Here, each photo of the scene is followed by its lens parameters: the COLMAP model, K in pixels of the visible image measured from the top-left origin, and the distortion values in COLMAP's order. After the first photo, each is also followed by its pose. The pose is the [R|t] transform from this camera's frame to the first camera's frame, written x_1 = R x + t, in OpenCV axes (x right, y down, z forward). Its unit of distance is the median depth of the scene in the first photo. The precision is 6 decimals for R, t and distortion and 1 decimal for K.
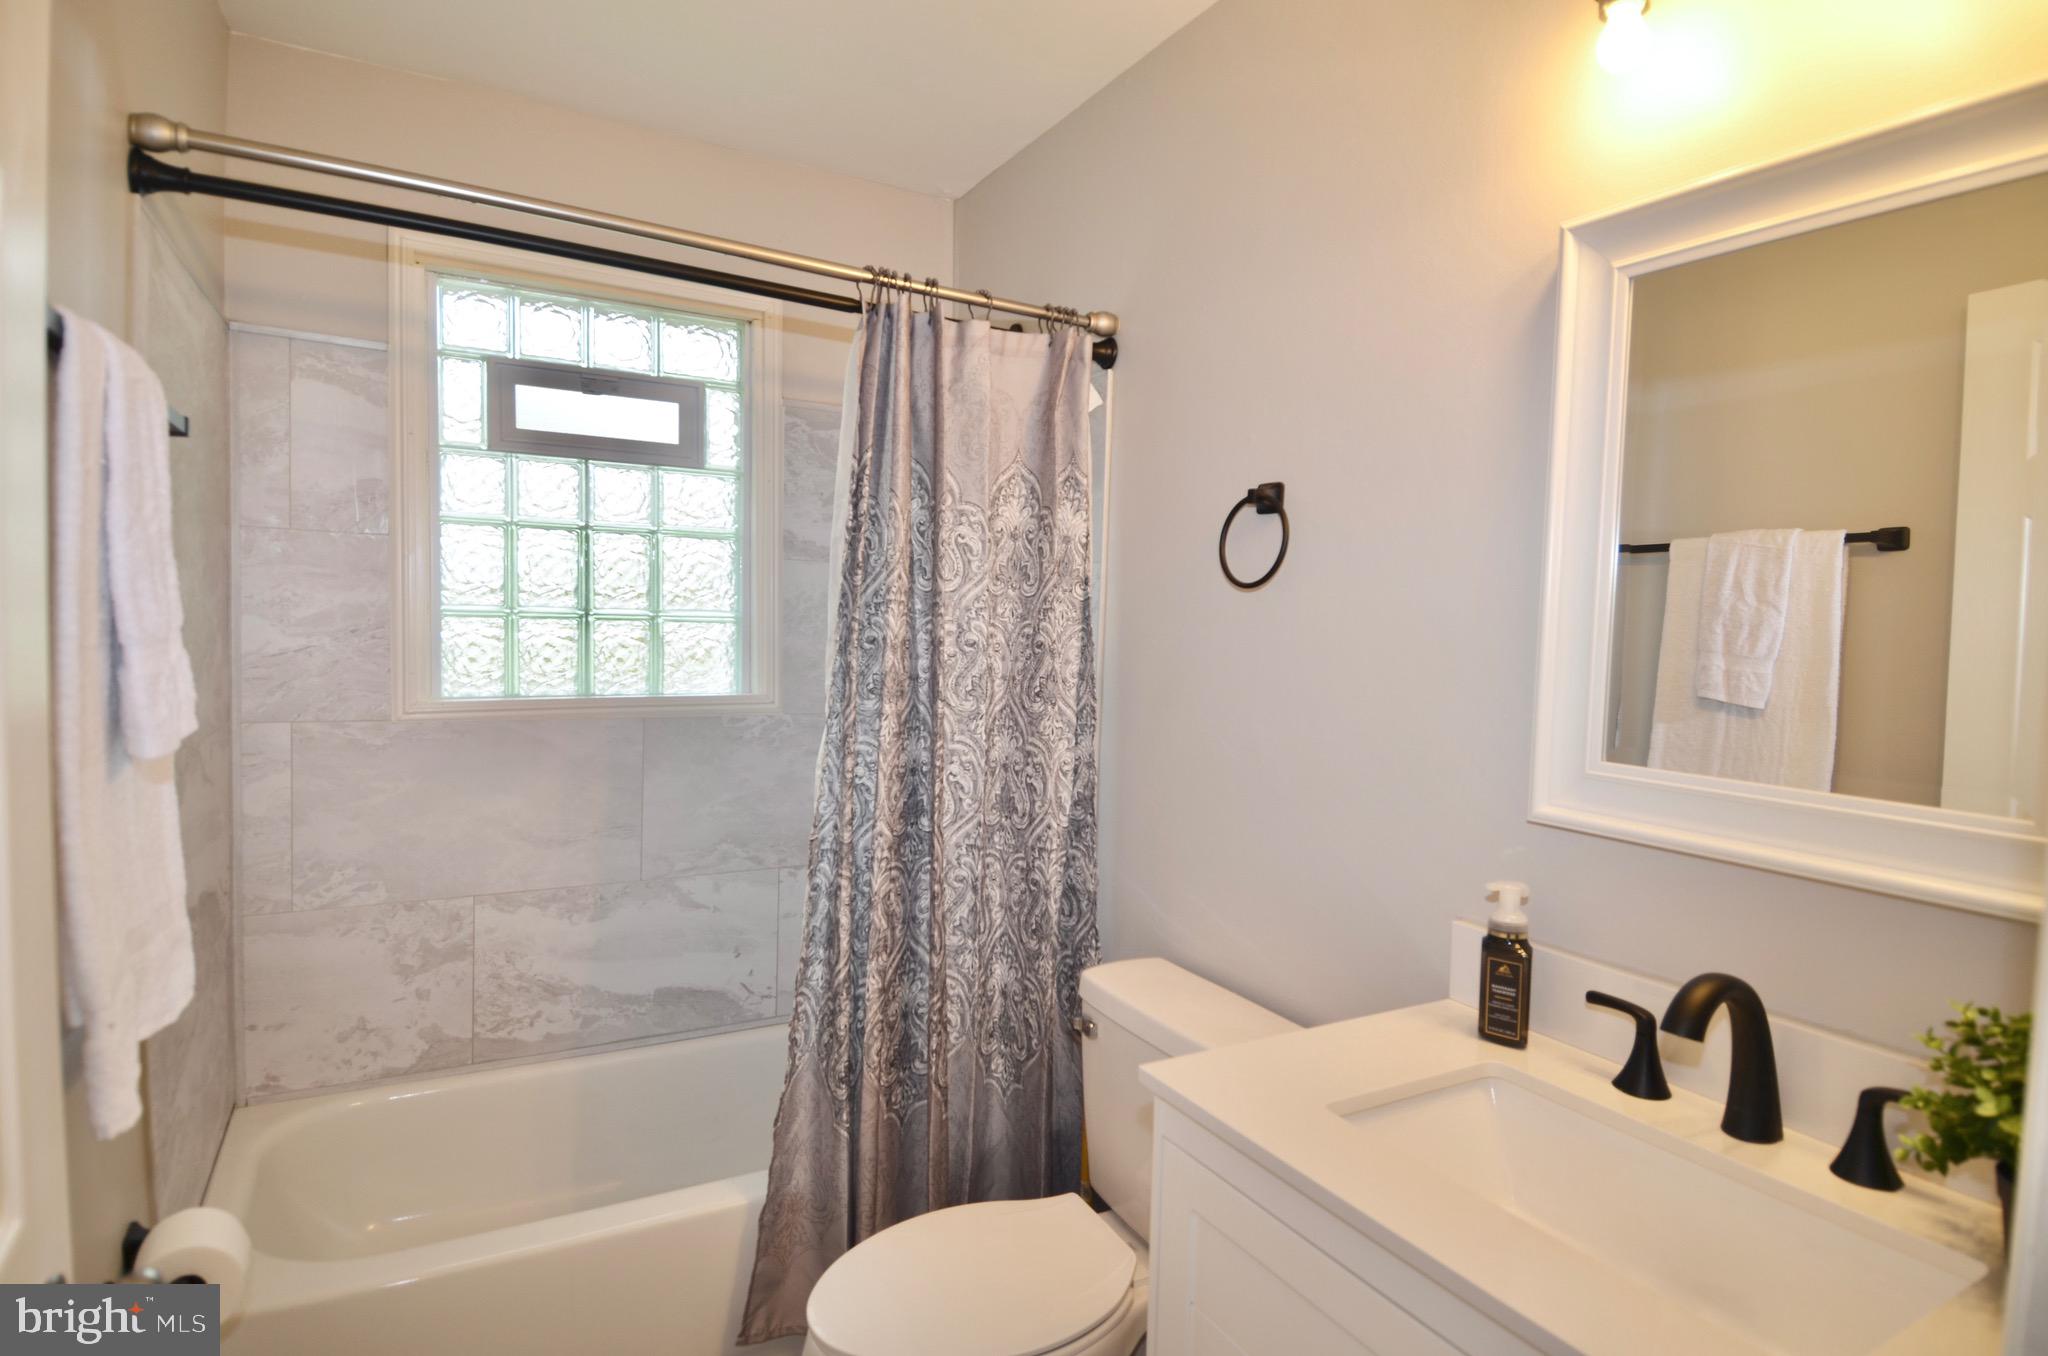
lens RADIAL K [[1060.9, 0, 1031.1], [0, 1060.9, 671.6], [0, 0, 1]] dist [0.033497, -0.041033]
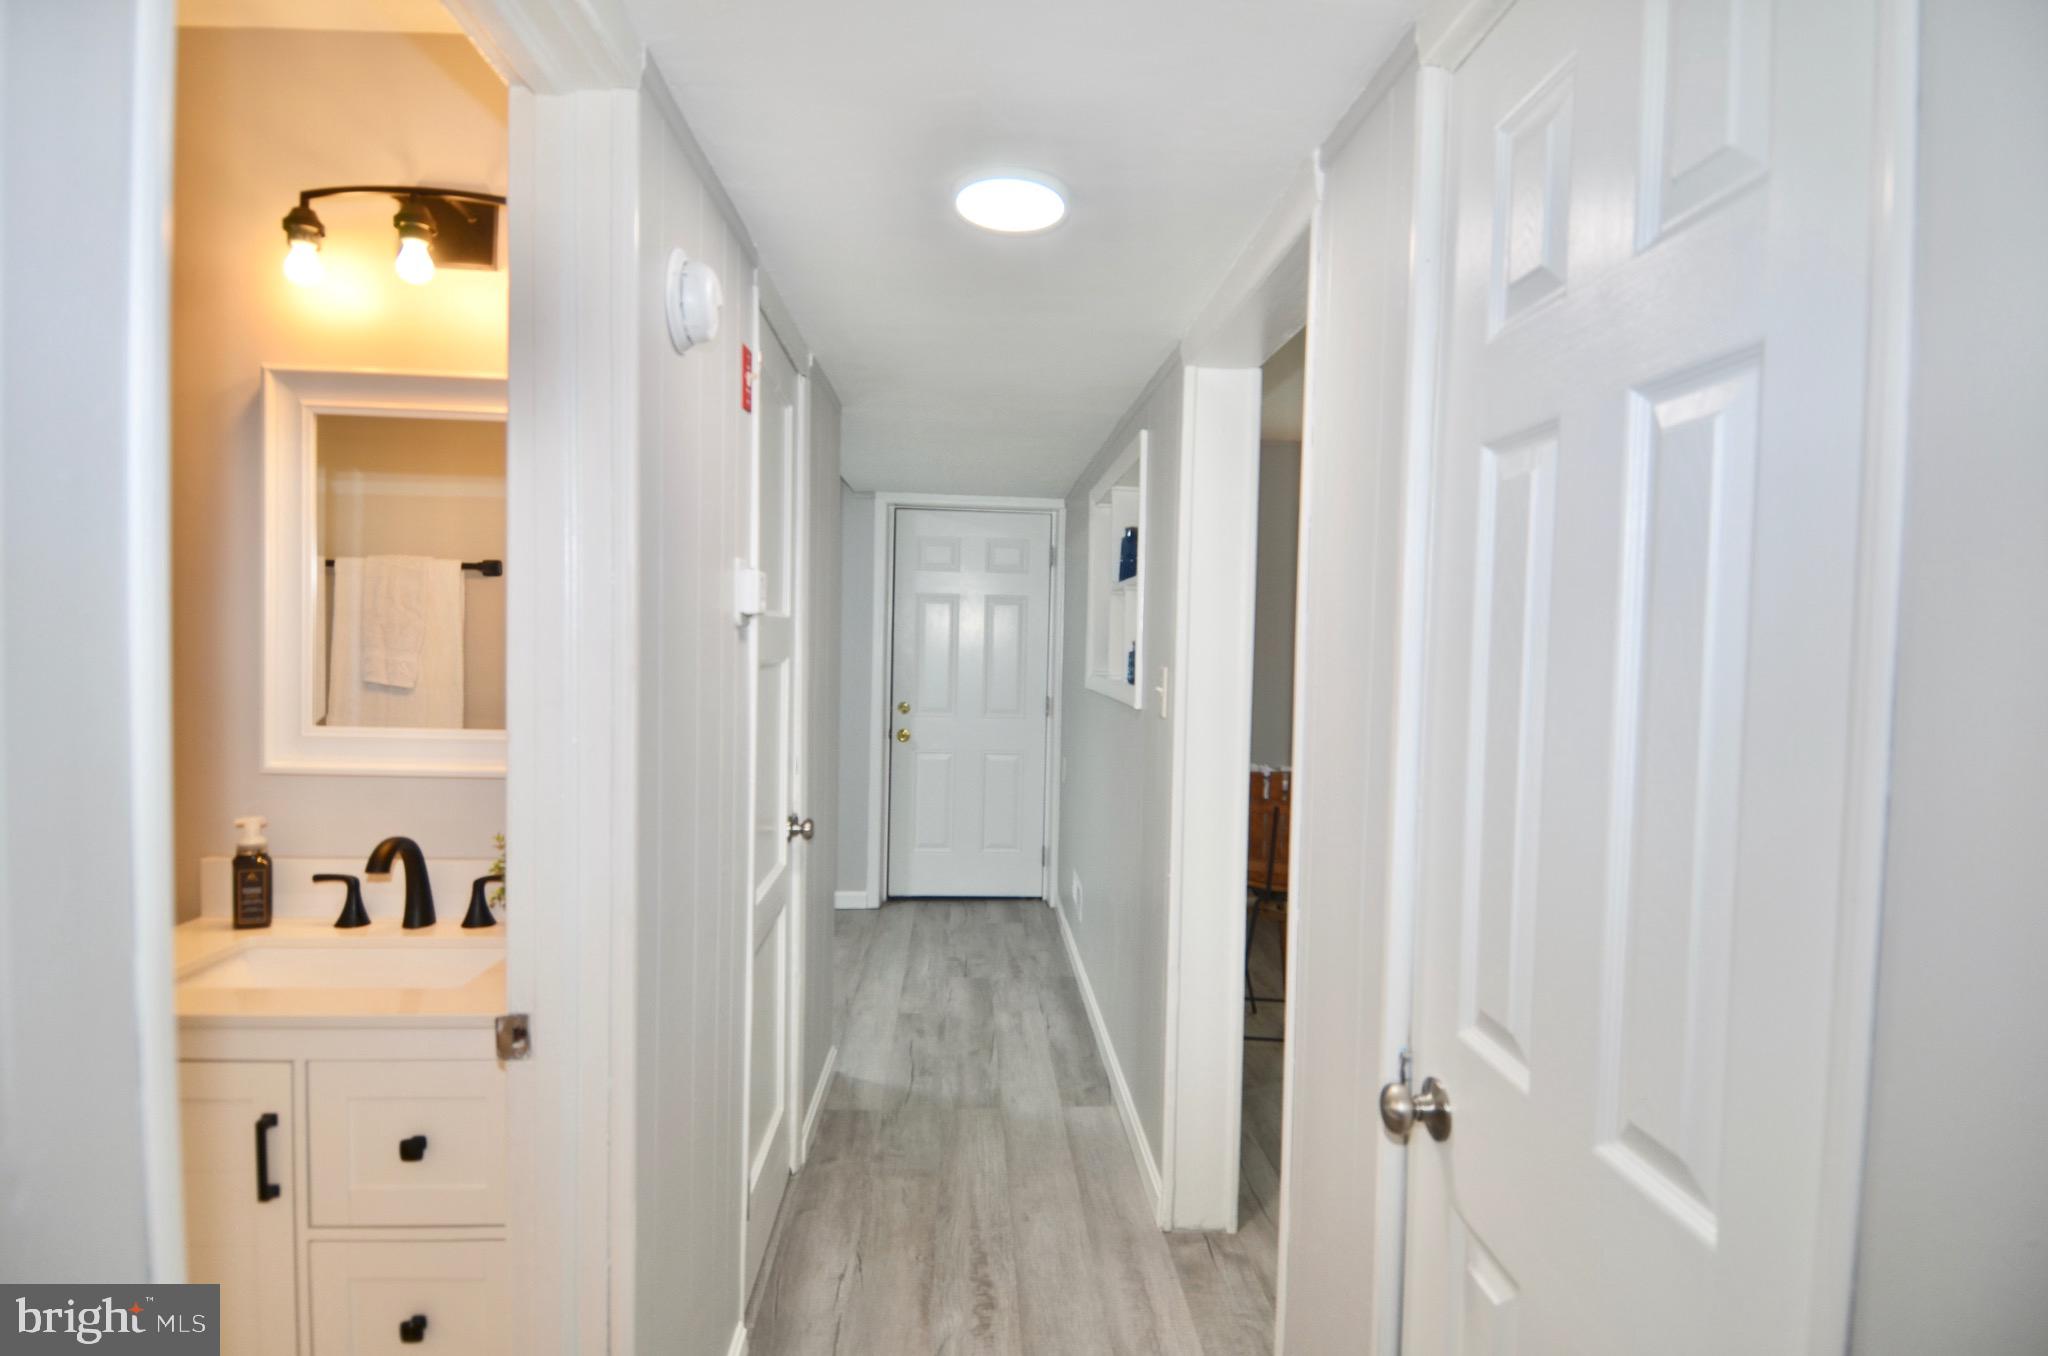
lens RADIAL K [[1060.9, 0, 1031.1], [0, 1060.9, 671.6], [0, 0, 1]] dist [0.033497, -0.041033]
pose [[0.430372, -0.047191, 0.901417, -0.390507], [0.035126, 0.998752, 0.035516, -0.011595], [-0.901968, 0.016377, 0.431493, -0.577723]]
